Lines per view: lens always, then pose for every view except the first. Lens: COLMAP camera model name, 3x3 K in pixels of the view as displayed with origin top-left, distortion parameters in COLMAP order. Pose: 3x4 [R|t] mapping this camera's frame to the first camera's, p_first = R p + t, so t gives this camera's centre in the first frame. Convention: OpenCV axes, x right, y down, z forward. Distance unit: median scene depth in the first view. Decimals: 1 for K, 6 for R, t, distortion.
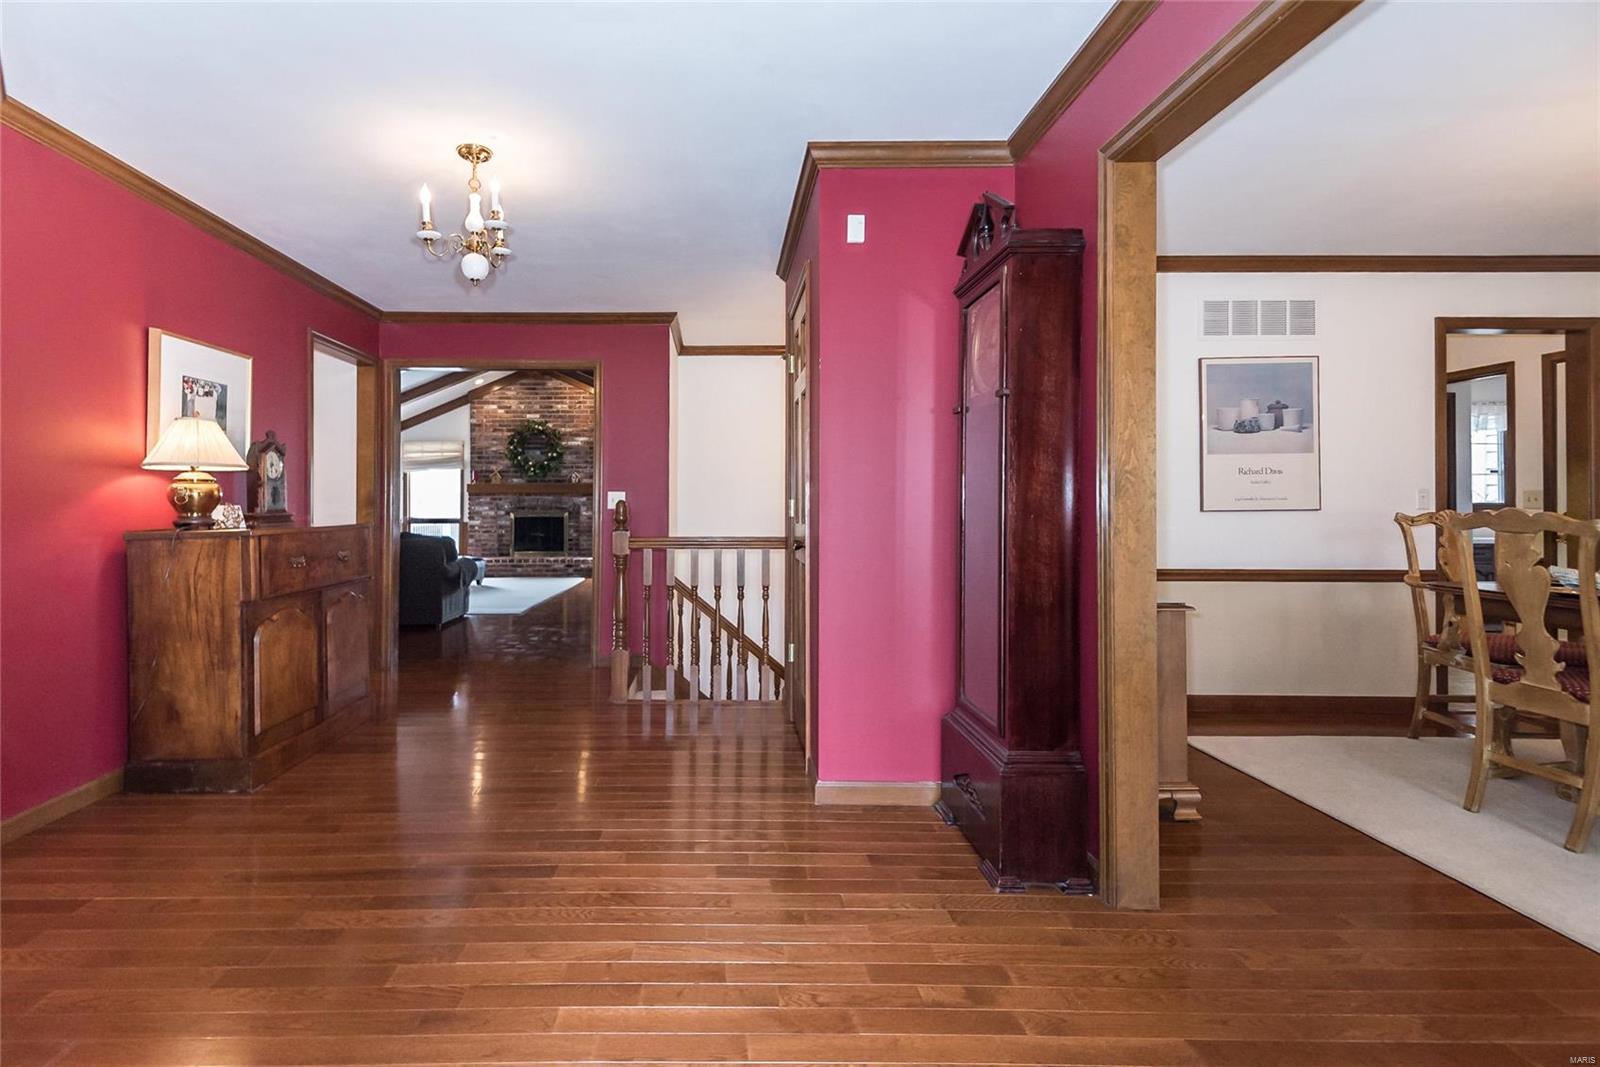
lens RADIAL K [[753.6, 0, 805.8], [0, 753.6, 496.1], [0, 0, 1]] dist [0.013786, -0.010835]
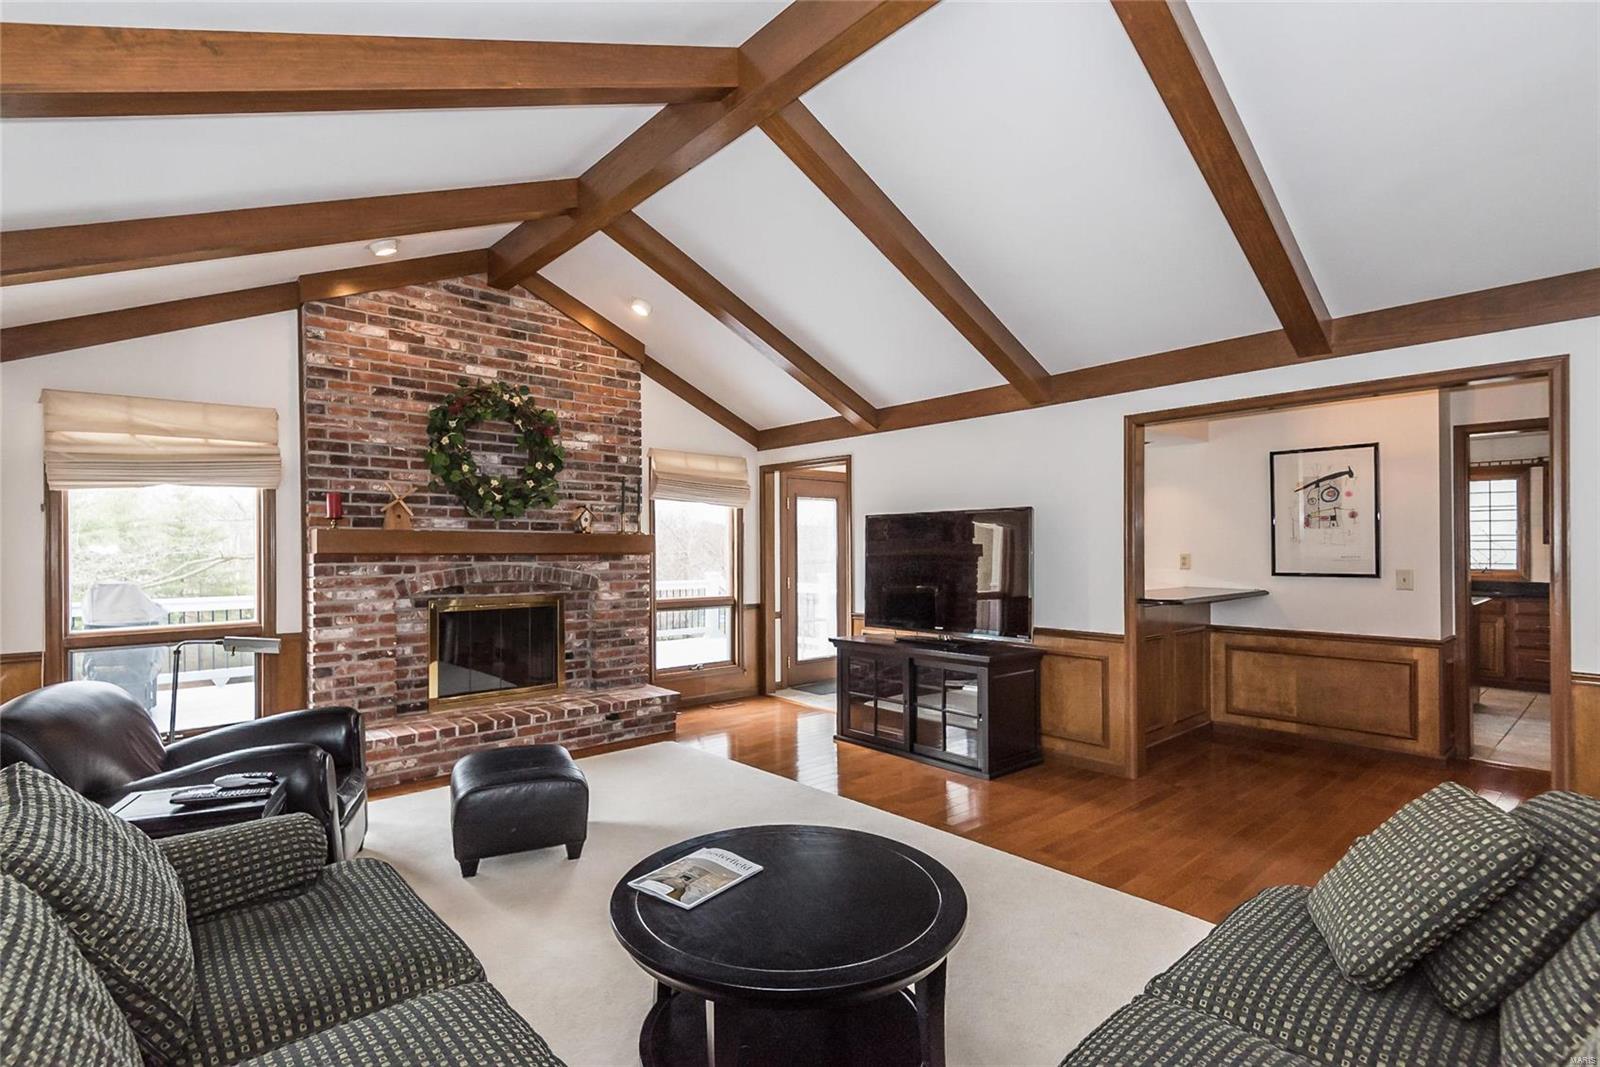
lens RADIAL K [[753.6, 0, 788.1], [0, 753.6, 548.2], [0, 0, 1]] dist [0.013786, -0.010835]
pose [[0.748777, -0.000532, 0.662821, -0.514158], [-0.001600, 0.999995, 0.002610, -0.008318], [-0.662820, -0.003014, 0.748773, 0.570987]]
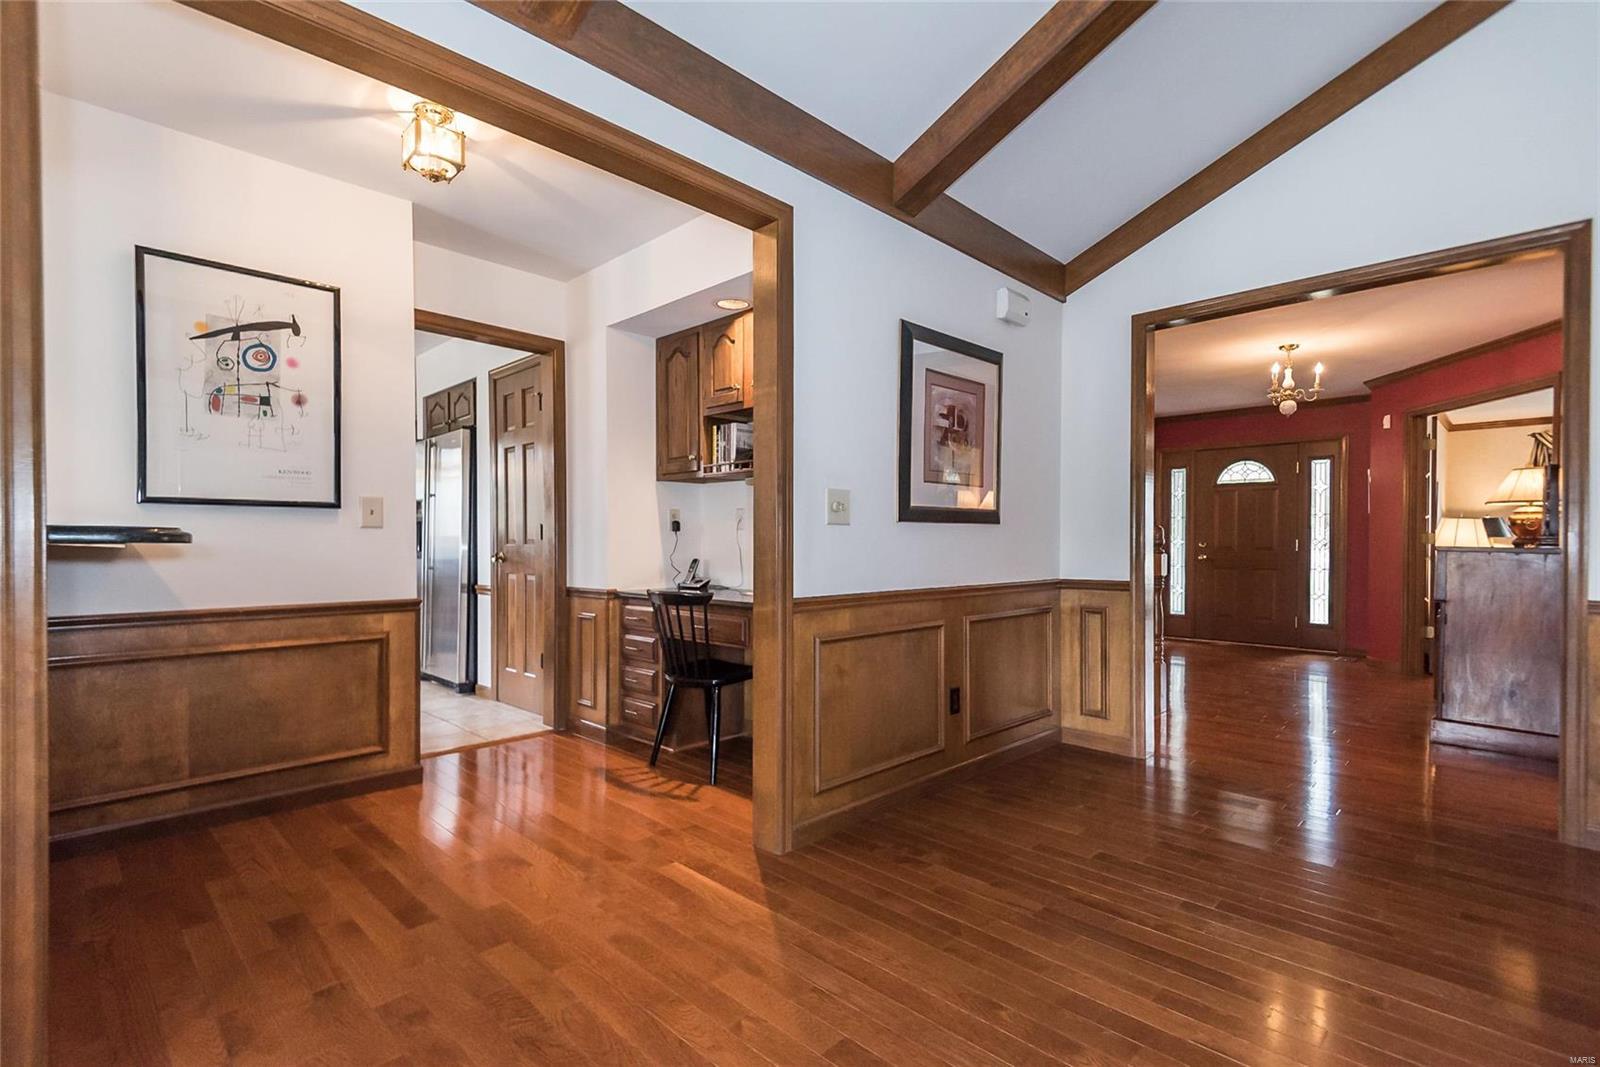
lens RADIAL K [[753.6, 0, 798.8], [0, 753.6, 540.2], [0, 0, 1]] dist [0.013786, -0.010835]
pose [[-0.717310, -0.001813, 0.696751, -0.159732], [0.001307, 0.999991, 0.003948, 0.033586], [-0.696752, 0.003742, -0.717302, 0.836936]]
